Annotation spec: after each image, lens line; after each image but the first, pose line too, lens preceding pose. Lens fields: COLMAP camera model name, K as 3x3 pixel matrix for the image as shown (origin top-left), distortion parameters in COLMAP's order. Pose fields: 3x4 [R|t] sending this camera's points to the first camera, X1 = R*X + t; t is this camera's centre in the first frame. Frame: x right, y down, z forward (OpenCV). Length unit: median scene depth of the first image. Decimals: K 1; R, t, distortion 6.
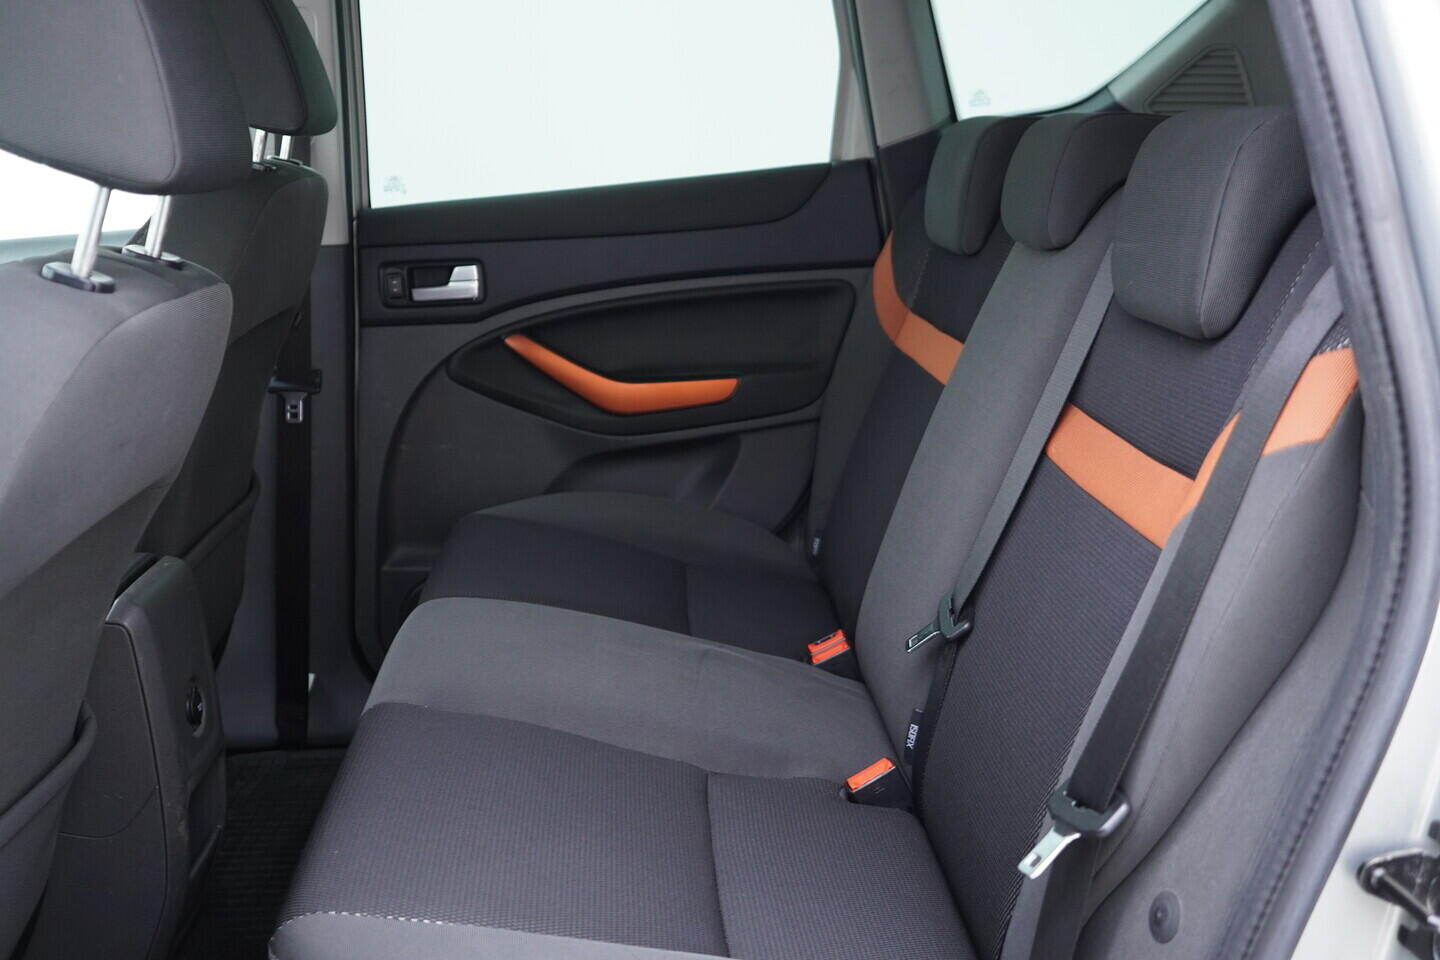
lens RADIAL K [[1479.7, 0, 720.0], [0, 1479.7, 480.0], [0, 0, 1]] dist [0.000783, 0.022812]
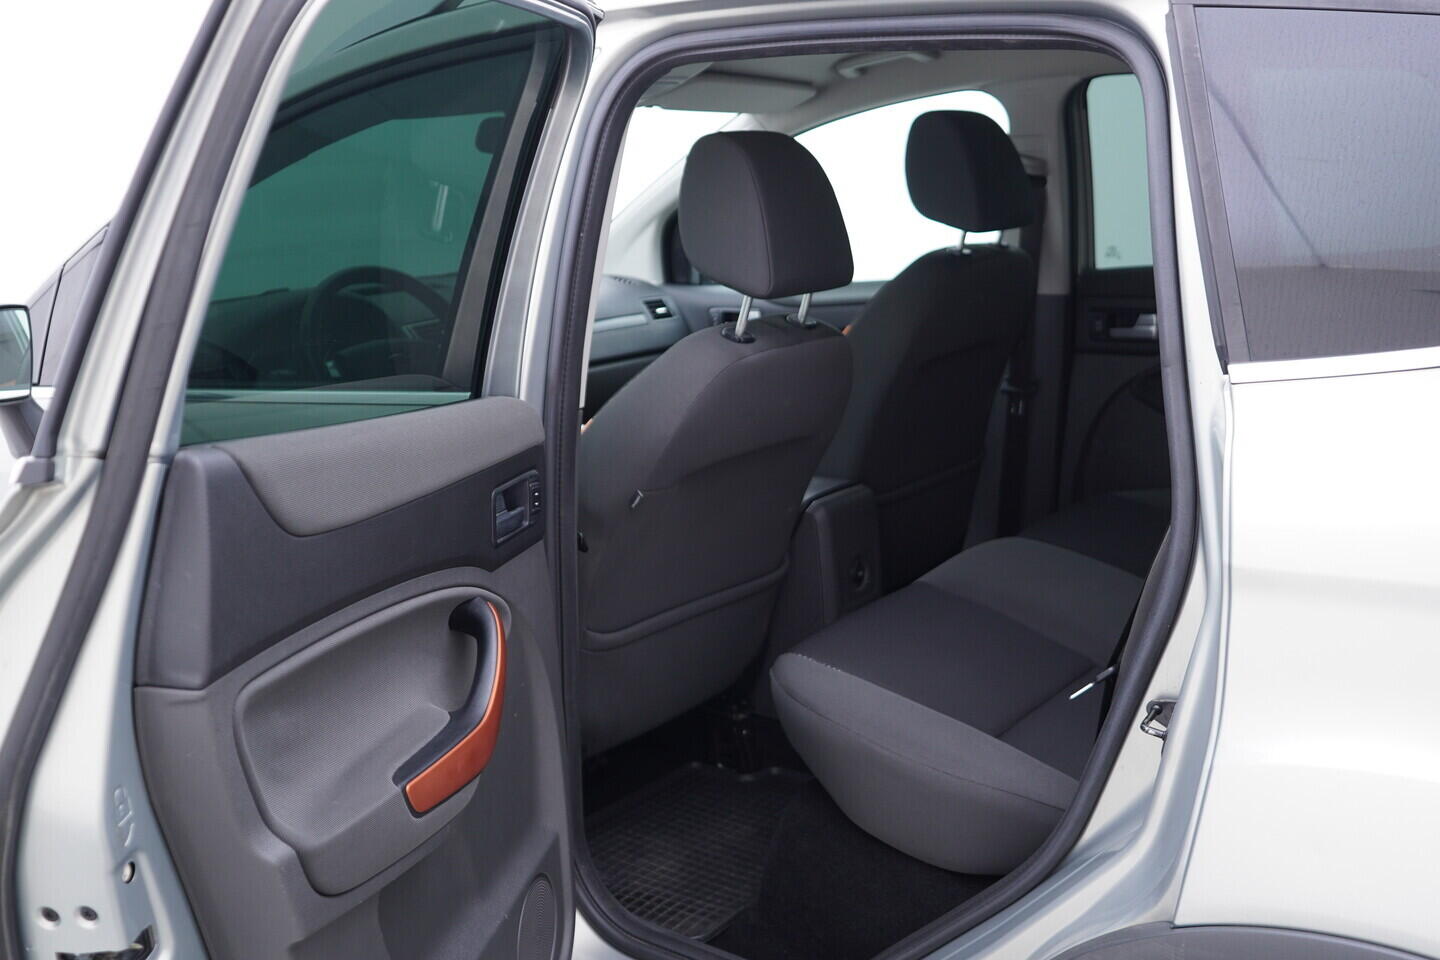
lens RADIAL K [[1479.7, 0, 720.0], [0, 1479.7, 480.0], [0, 0, 1]] dist [0.000783, 0.022812]
pose [[0.750145, 0.135667, -0.647208, 0.434713], [-0.128040, 0.990005, 0.059119, -0.023981], [0.648760, 0.038520, 0.760018, -0.284505]]
